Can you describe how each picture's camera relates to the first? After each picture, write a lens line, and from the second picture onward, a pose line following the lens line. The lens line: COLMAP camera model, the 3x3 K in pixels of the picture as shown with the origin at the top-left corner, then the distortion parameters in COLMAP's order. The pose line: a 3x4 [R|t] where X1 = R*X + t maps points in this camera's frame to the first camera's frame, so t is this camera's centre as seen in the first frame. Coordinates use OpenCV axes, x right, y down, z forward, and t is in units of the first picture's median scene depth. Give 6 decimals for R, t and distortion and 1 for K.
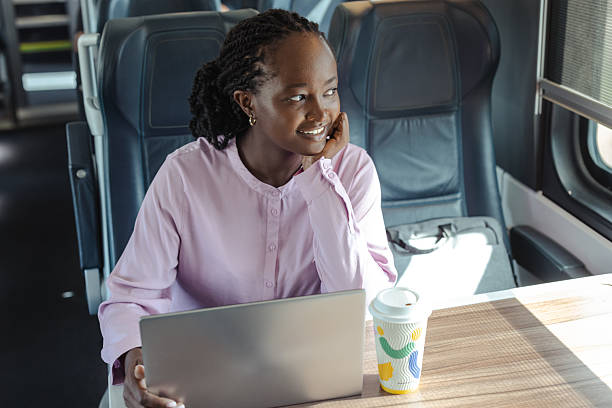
lens RADIAL K [[916.8, 0, 306.0], [0, 916.8, 204.0], [0, 0, 1]] dist [0.012170, 0.039481]
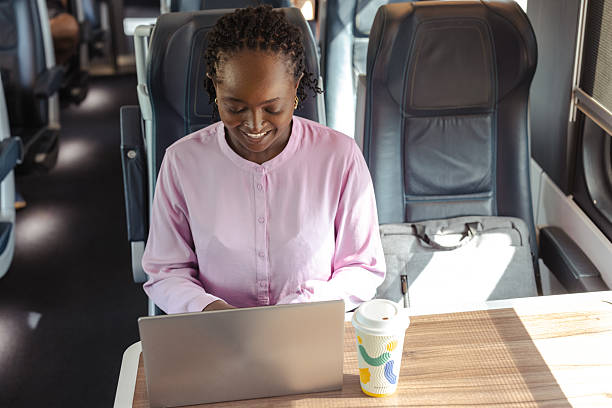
lens RADIAL K [[916.8, 0, 306.0], [0, 916.8, 204.0], [0, 0, 1]] dist [0.012170, 0.039481]
pose [[0.990415, 0.069072, -0.119609, 0.091463], [-0.060691, 0.995531, 0.072350, -0.064514], [0.124072, -0.064398, 0.990181, -0.050438]]
